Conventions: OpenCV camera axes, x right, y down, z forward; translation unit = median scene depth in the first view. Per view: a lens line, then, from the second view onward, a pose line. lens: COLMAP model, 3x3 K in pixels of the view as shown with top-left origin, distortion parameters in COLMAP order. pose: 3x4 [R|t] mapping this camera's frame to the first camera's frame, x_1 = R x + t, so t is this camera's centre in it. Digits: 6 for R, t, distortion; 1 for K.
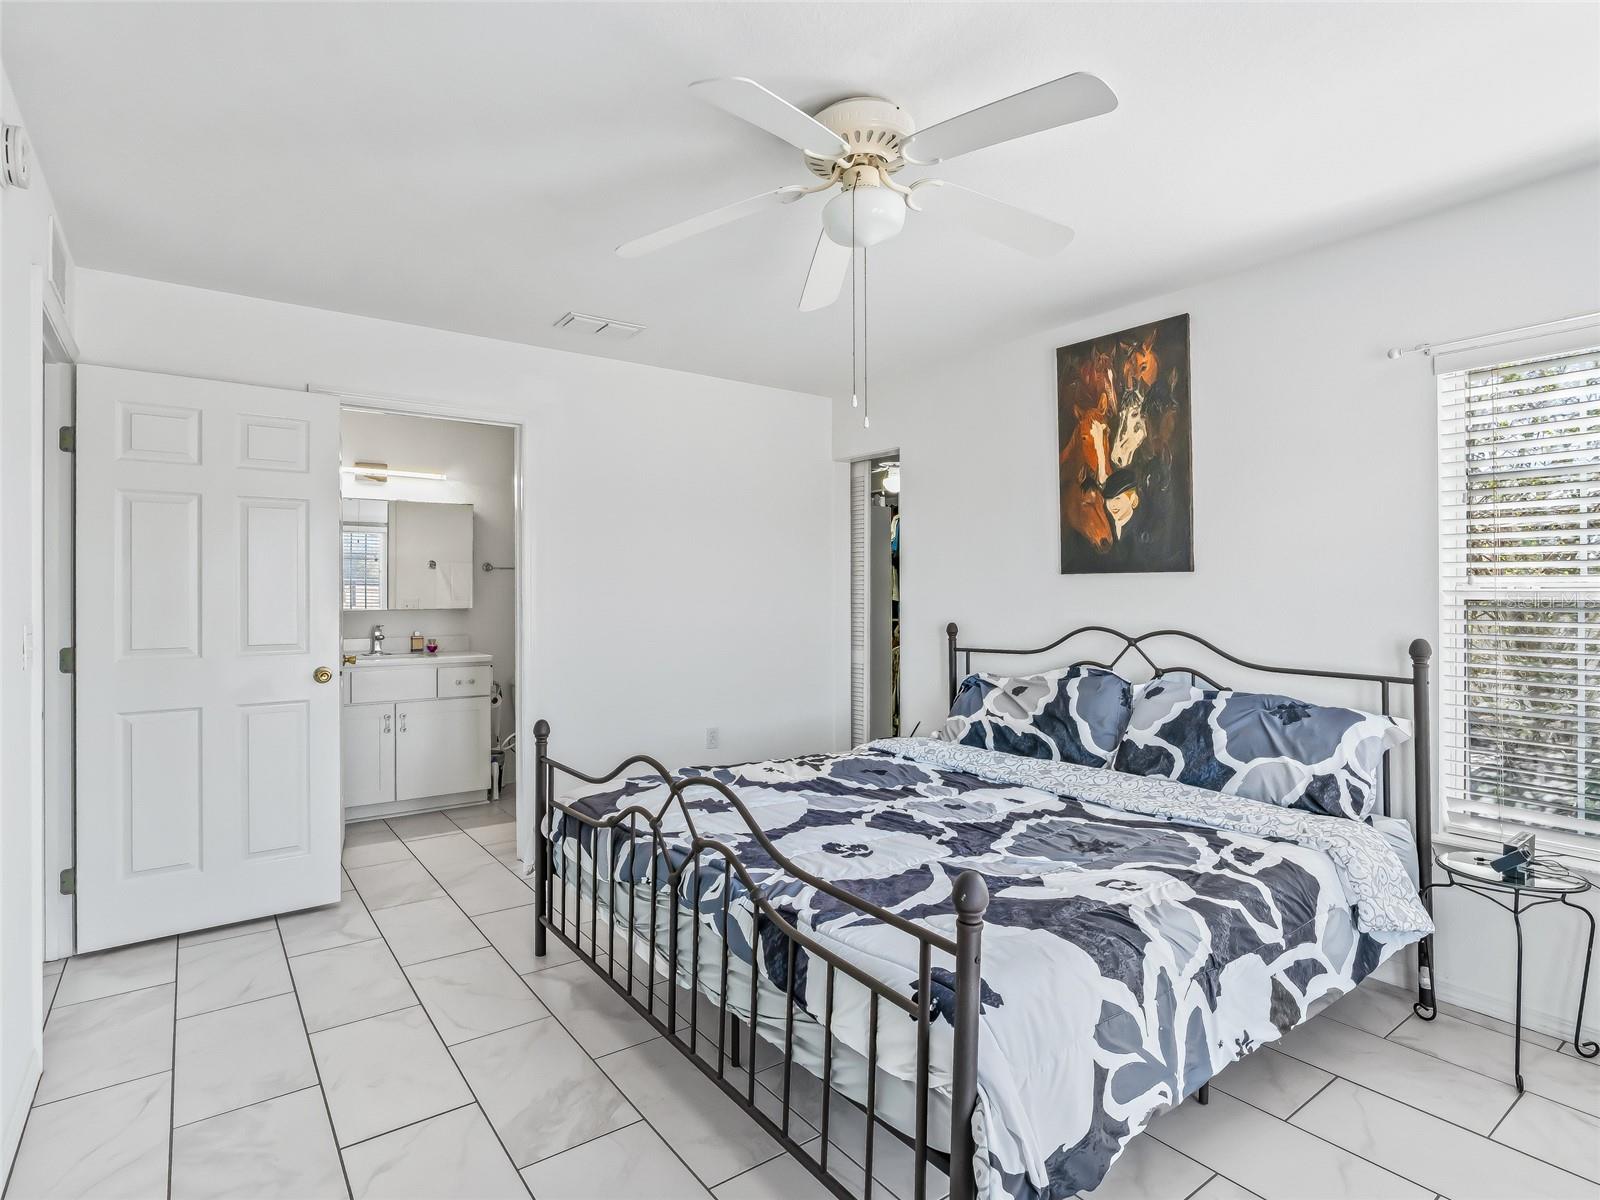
lens RADIAL K [[838.7, 0, 794.0], [0, 838.7, 593.9], [0, 0, 1]] dist [-0.026679, 0.004395]
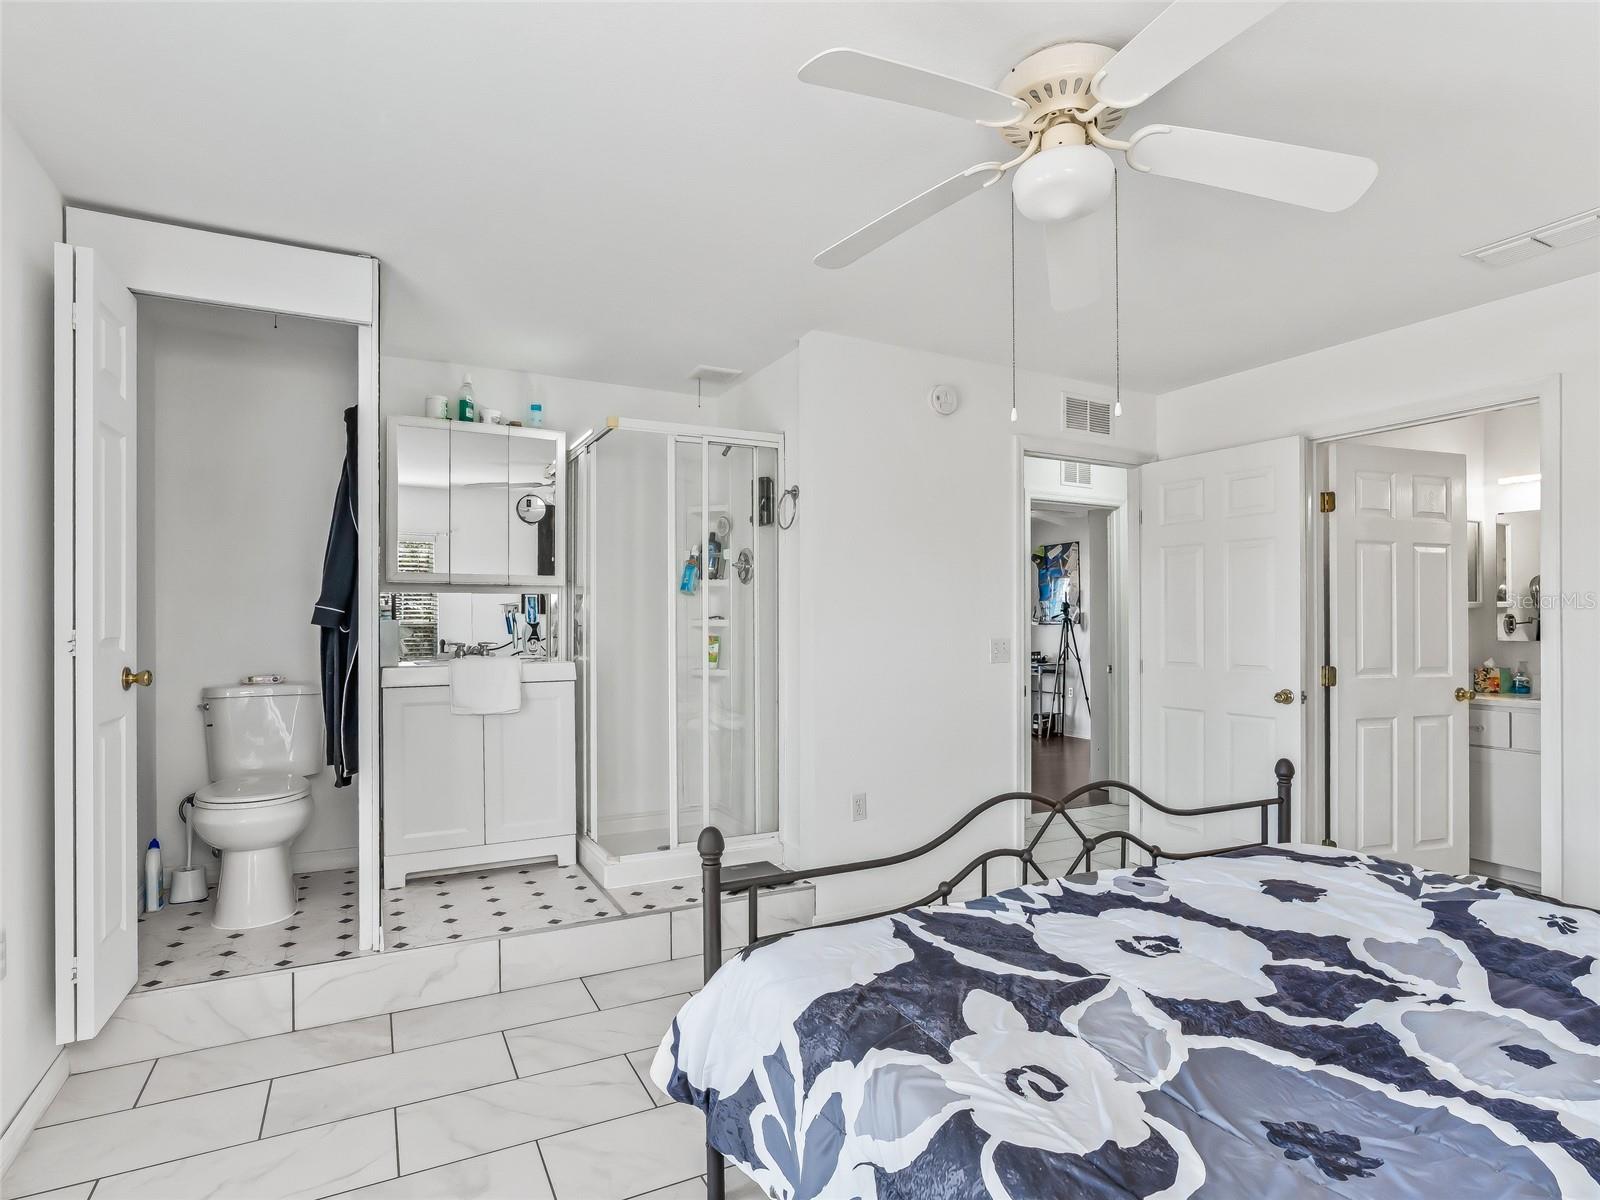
lens RADIAL K [[838.7, 0, 797.4], [0, 838.7, 611.0], [0, 0, 1]] dist [-0.026679, 0.004395]
pose [[-0.148316, -0.009520, -0.988894, 0.841150], [-0.006537, 0.999941, -0.008646, -0.002065], [0.988918, 0.005182, -0.148369, 0.733059]]
